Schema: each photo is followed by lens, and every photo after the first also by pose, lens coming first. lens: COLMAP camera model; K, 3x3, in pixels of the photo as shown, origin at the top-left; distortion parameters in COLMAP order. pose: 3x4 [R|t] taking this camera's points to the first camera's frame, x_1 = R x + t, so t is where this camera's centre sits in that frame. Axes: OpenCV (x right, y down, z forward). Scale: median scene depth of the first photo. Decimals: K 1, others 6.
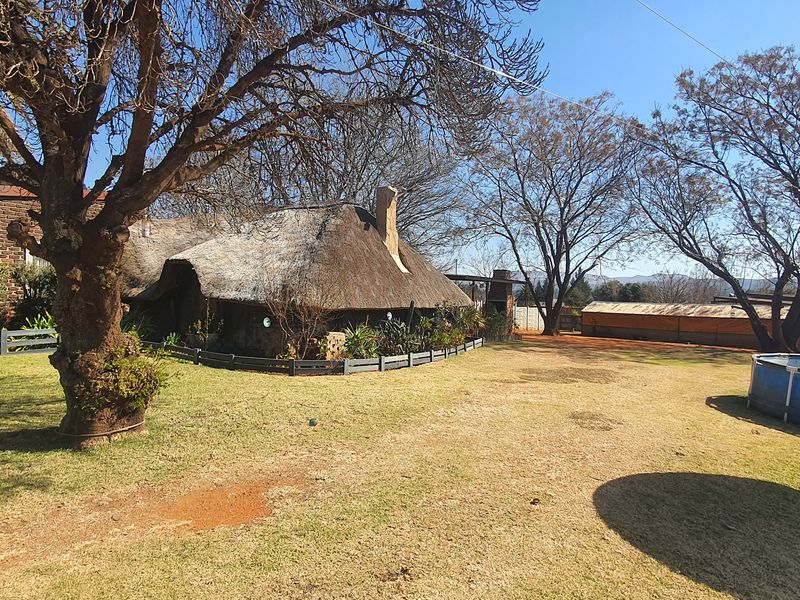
lens RADIAL K [[507.9, 0, 415.3], [0, 507.9, 302.1], [0, 0, 1]] dist [-0.011771, 0.005451]
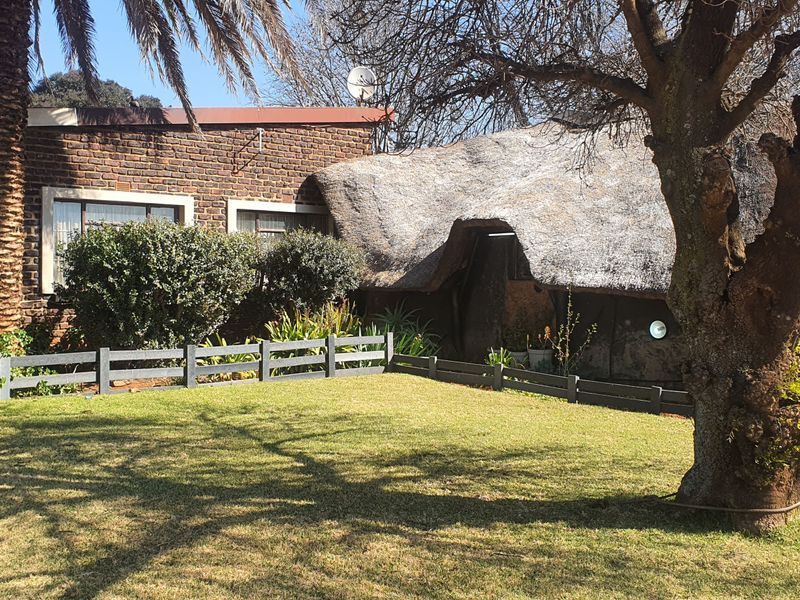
lens RADIAL K [[972.7, 0, 394.4], [0, 972.7, 300.0], [0, 0, 1]] dist [0.016954, 0.000000]
pose [[0.961139, -0.010394, -0.275870, -0.251333], [0.011148, 0.999937, 0.001166, 0.004014], [0.275841, -0.004196, 0.961194, -0.071020]]
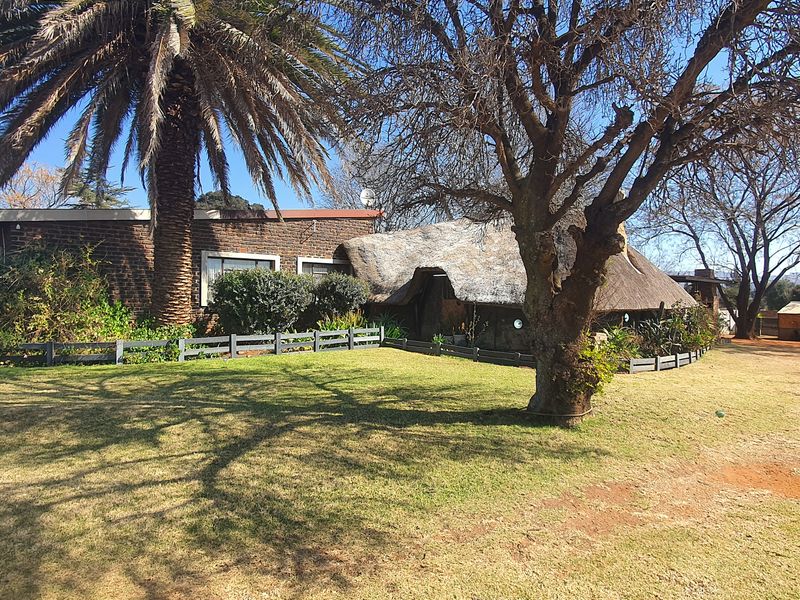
lens RADIAL K [[507.9, 0, 405.2], [0, 507.9, 296.5], [0, 0, 1]] dist [-0.011771, 0.005451]
pose [[0.971512, -0.017626, -0.236334, -0.248759], [0.012436, 0.999648, -0.023434, 0.004042], [0.236664, 0.019828, 0.971389, -0.078404]]
